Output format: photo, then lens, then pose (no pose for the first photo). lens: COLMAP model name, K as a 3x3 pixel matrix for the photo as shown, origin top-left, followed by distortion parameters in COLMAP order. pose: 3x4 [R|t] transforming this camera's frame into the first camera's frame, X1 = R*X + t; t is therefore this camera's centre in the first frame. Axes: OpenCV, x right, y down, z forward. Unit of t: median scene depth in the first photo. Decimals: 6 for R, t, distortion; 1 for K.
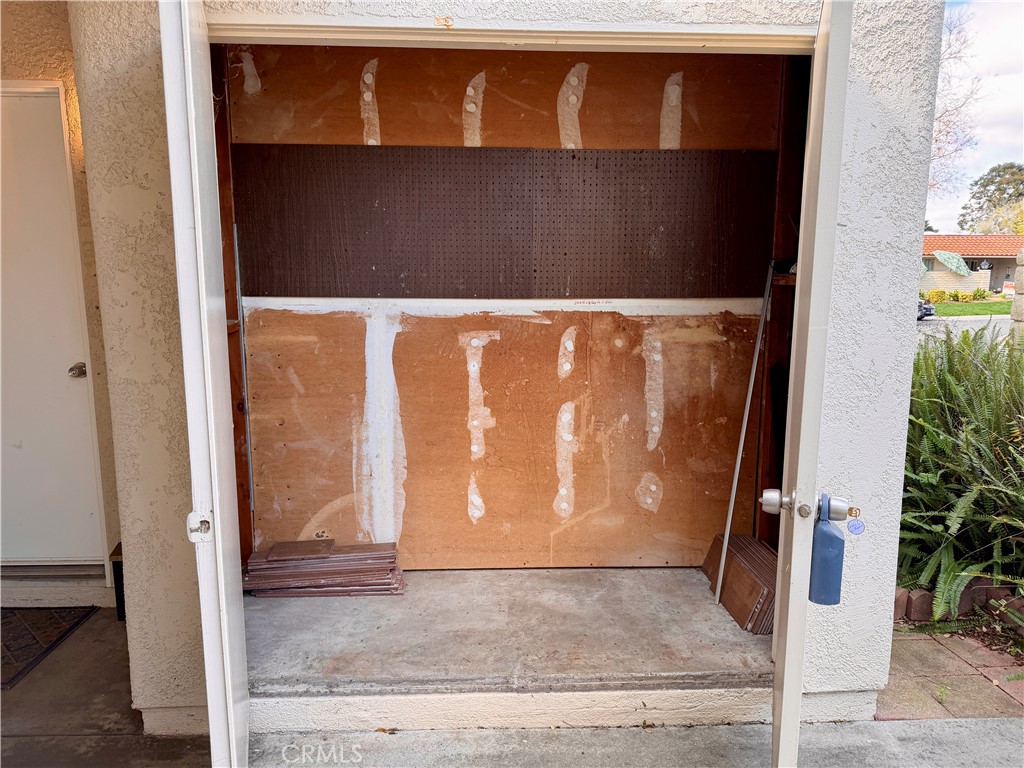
lens RADIAL K [[724.1, 0, 514.4], [0, 724.1, 387.3], [0, 0, 1]] dist [0.023202, -0.025542]
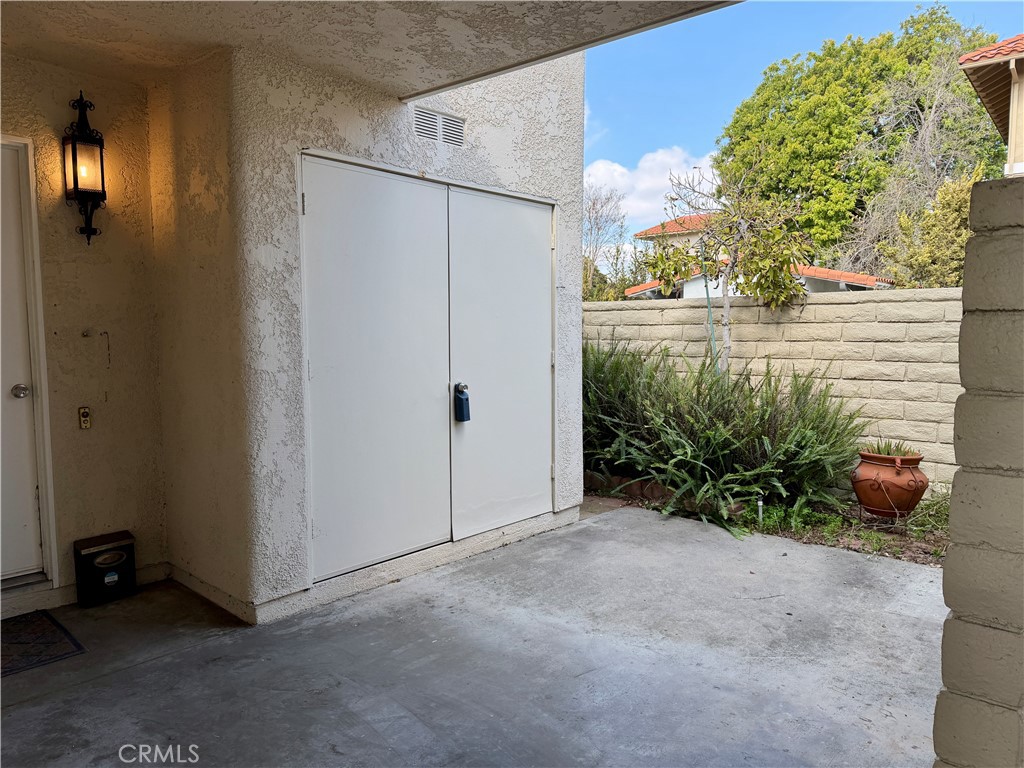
lens RADIAL K [[724.1, 0, 508.5], [0, 724.1, 383.2], [0, 0, 1]] dist [0.023202, -0.025542]
pose [[0.705293, -0.058526, 0.706496, -1.122754], [0.114836, 0.992856, -0.032393, 0.111743], [-0.699553, 0.103977, 0.706975, -0.381525]]
